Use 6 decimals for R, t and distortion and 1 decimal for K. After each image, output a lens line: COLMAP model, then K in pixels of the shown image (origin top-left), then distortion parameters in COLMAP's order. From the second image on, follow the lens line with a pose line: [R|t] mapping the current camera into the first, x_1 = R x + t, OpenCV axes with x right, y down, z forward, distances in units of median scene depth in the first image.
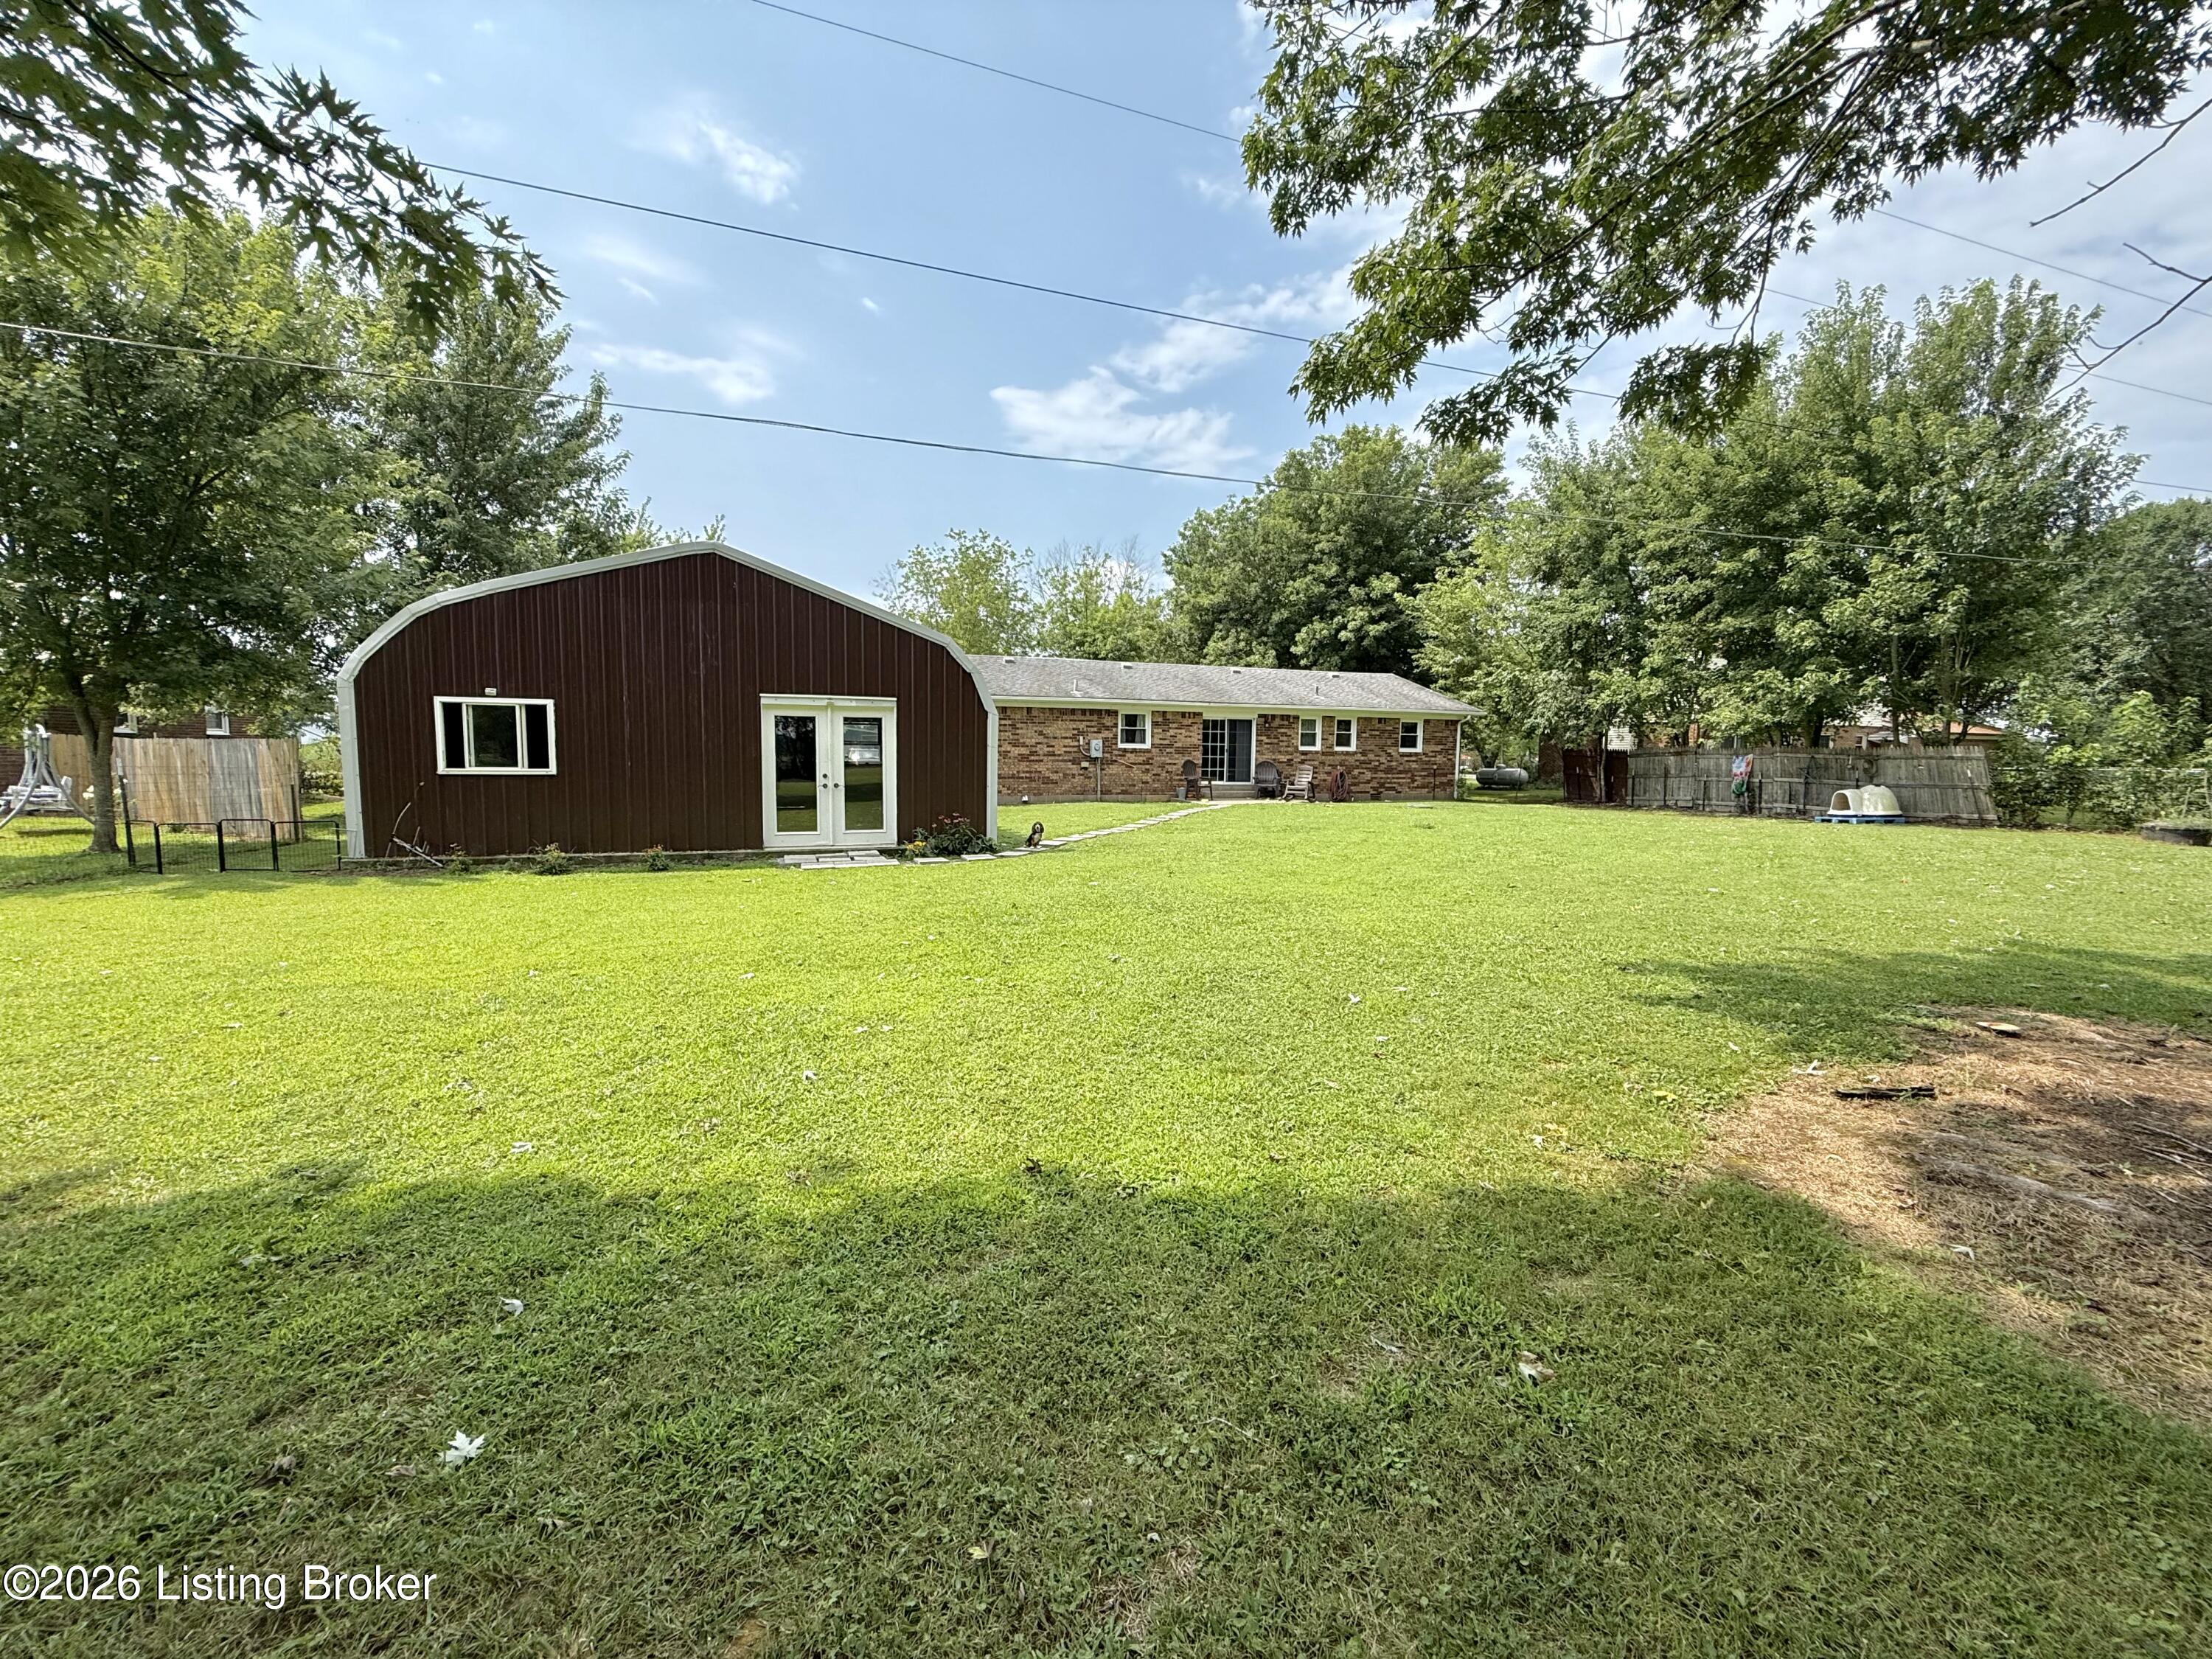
lens RADIAL K [[881.7, 0, 1105.9], [0, 881.7, 825.4], [0, 0, 1]] dist [-0.000305, 0.000356]
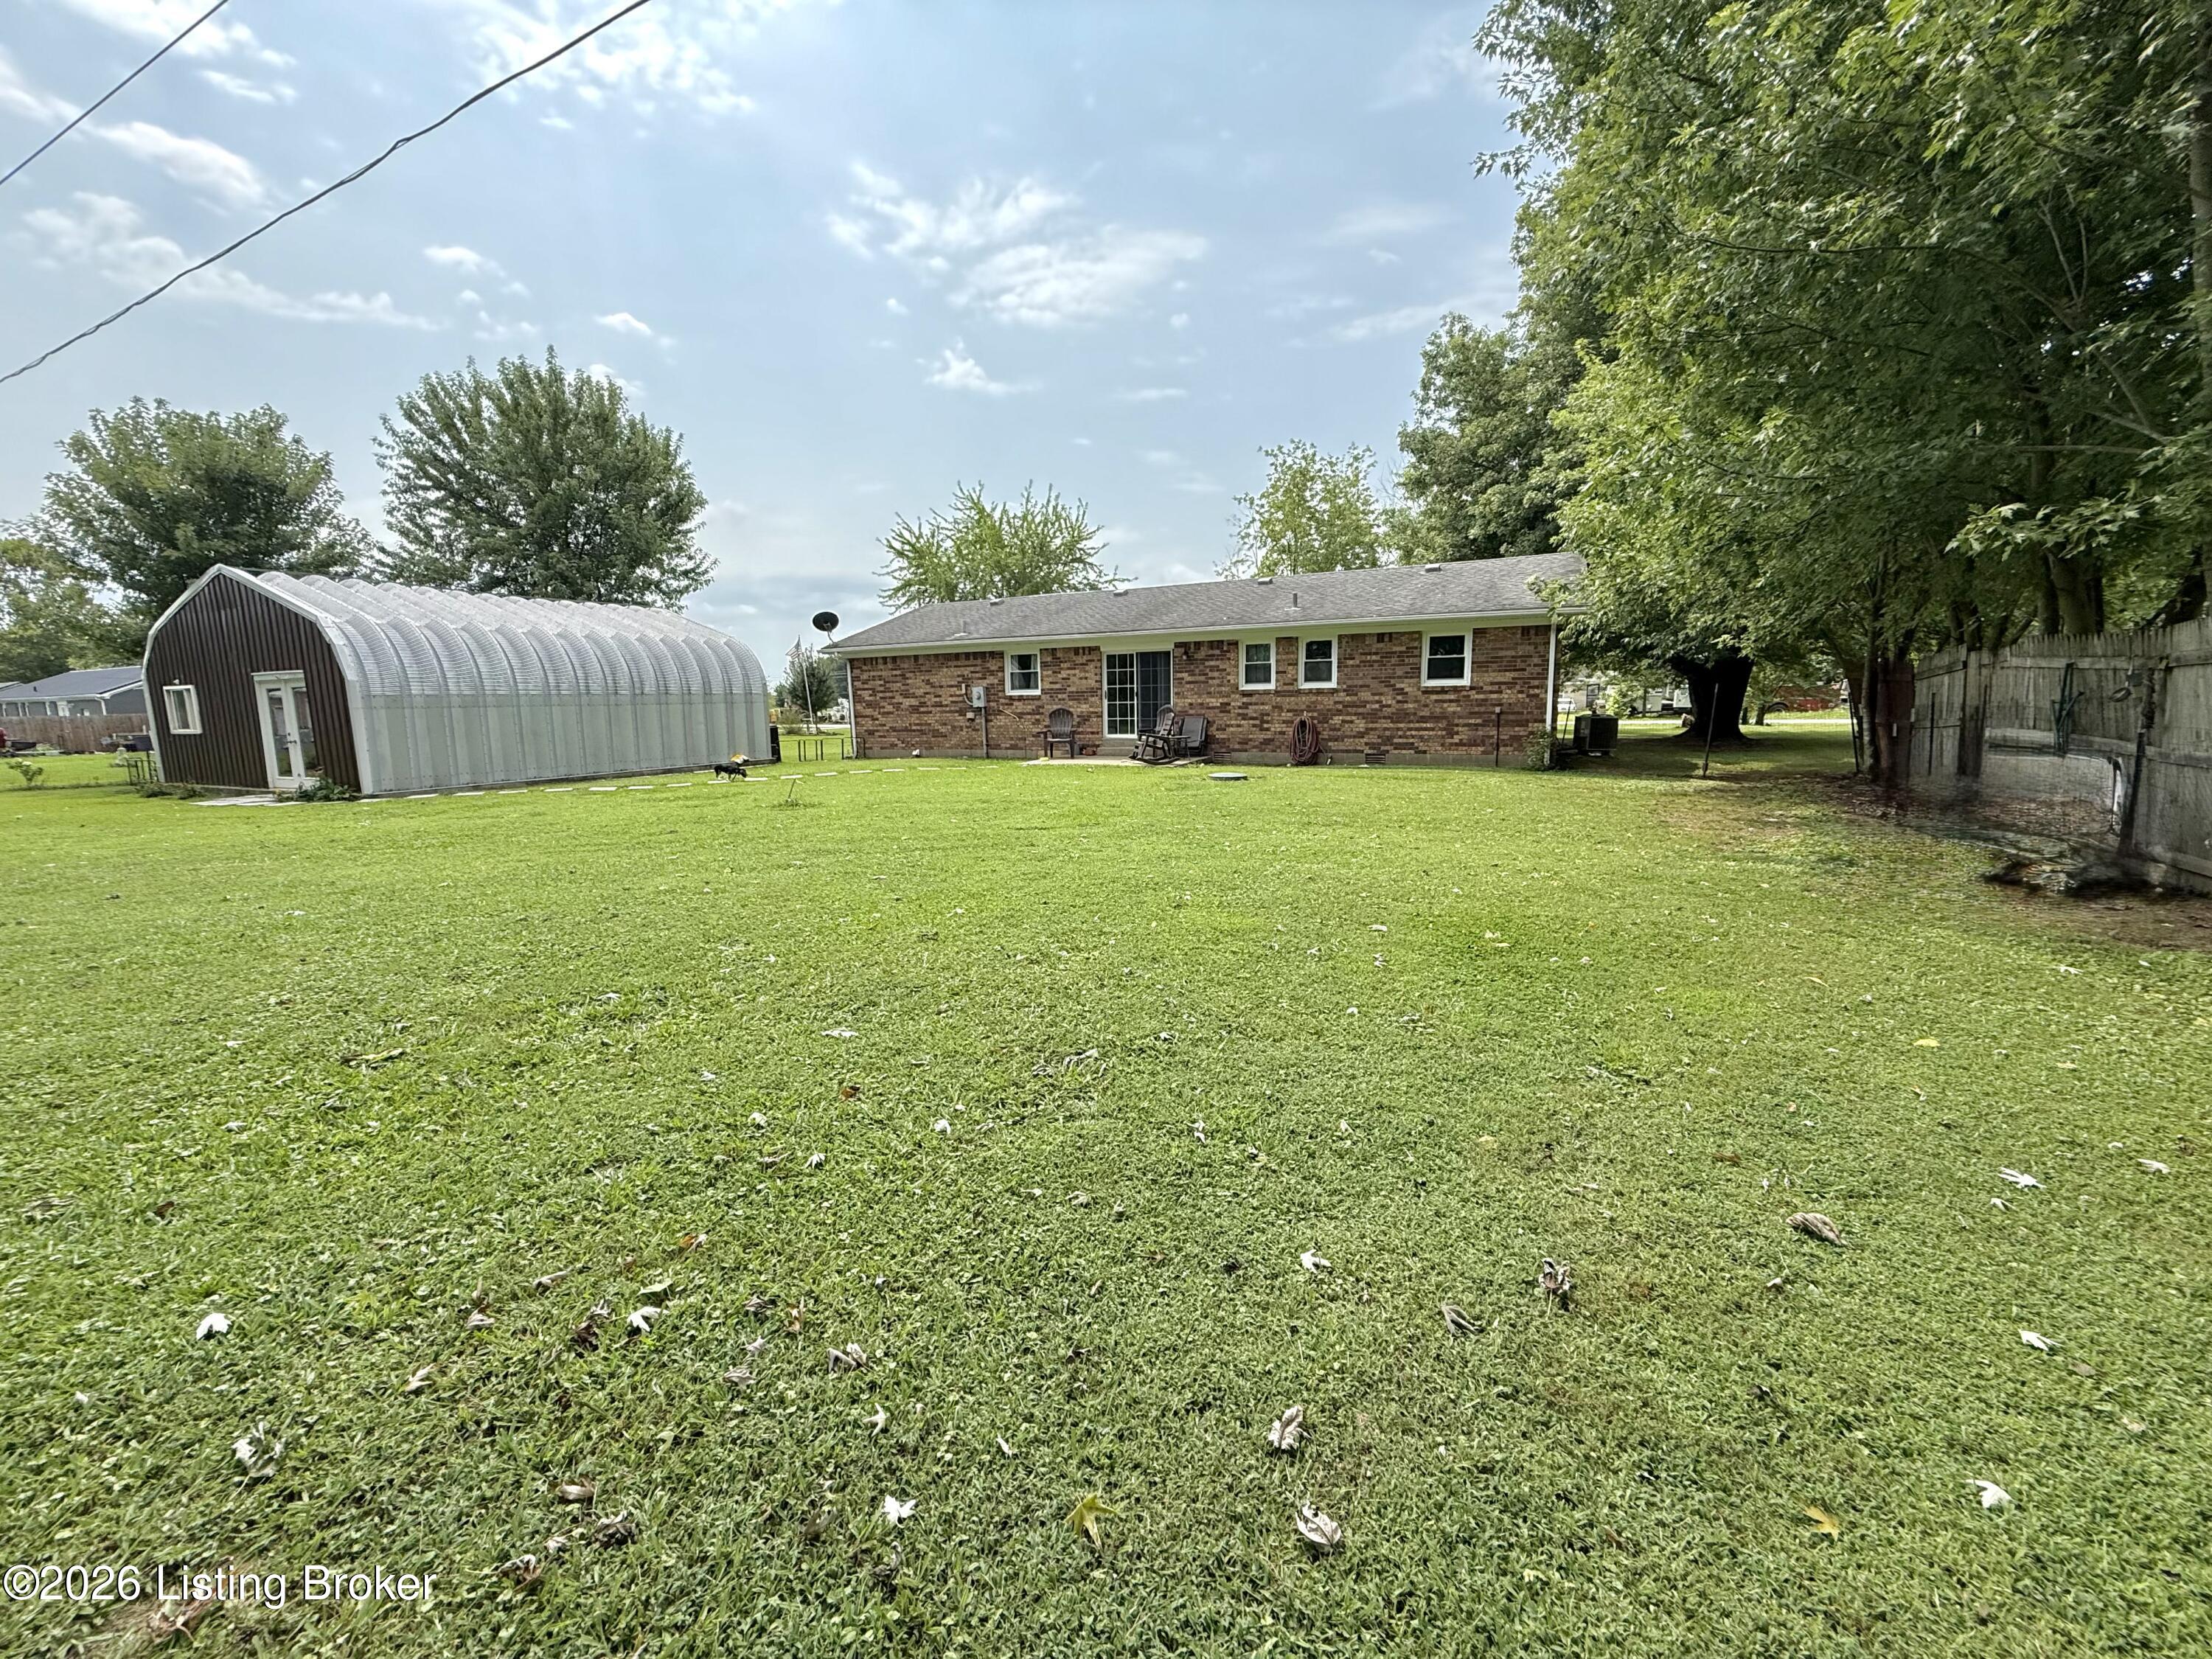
lens RADIAL K [[880.7, 0, 1106.6], [0, 880.7, 826.2], [0, 0, 1]] dist [-0.000429, 0.000449]
pose [[0.698729, 0.076975, -0.711233, 1.474266], [-0.032561, 0.996586, 0.075870, -0.061055], [0.714645, -0.029855, 0.698850, 0.977661]]
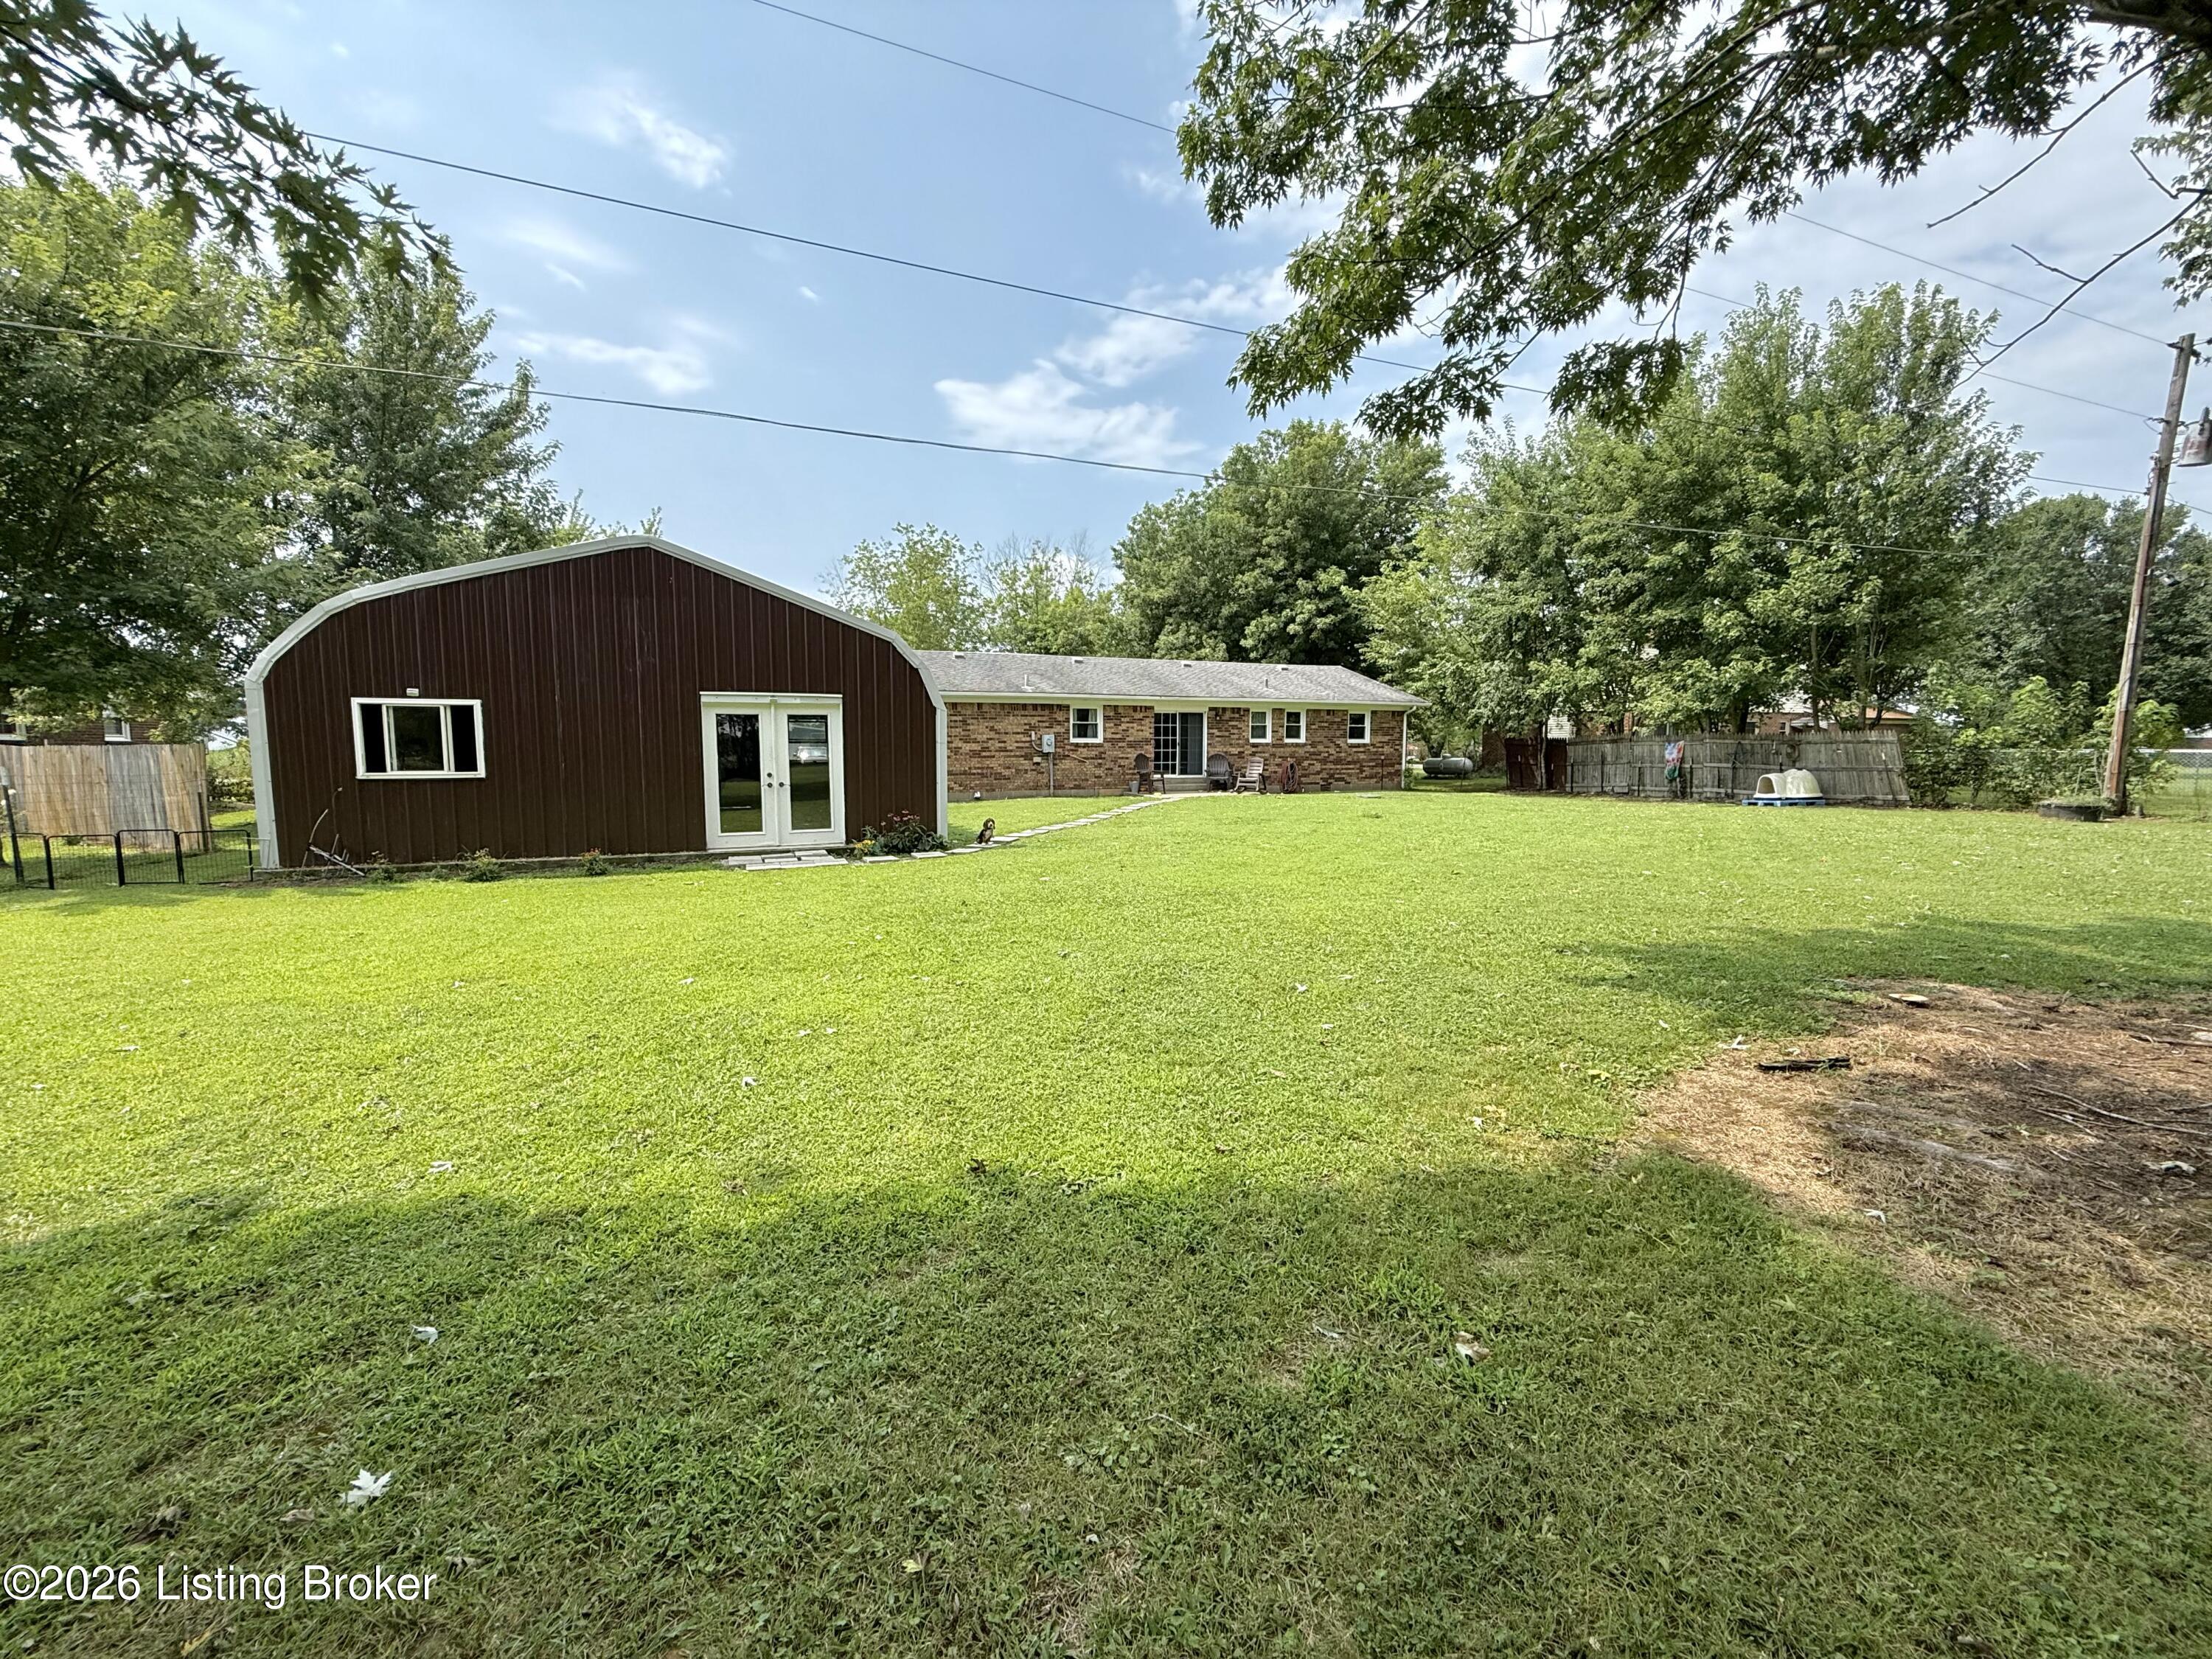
lens RADIAL K [[880.7, 0, 1106.6], [0, 880.7, 826.2], [0, 0, 1]] dist [-0.000429, 0.000449]
pose [[0.998540, -0.017750, 0.051017, 0.004779], [0.017395, 0.999821, 0.007411, 0.000136], [-0.051139, -0.006513, 0.998670, 0.002510]]
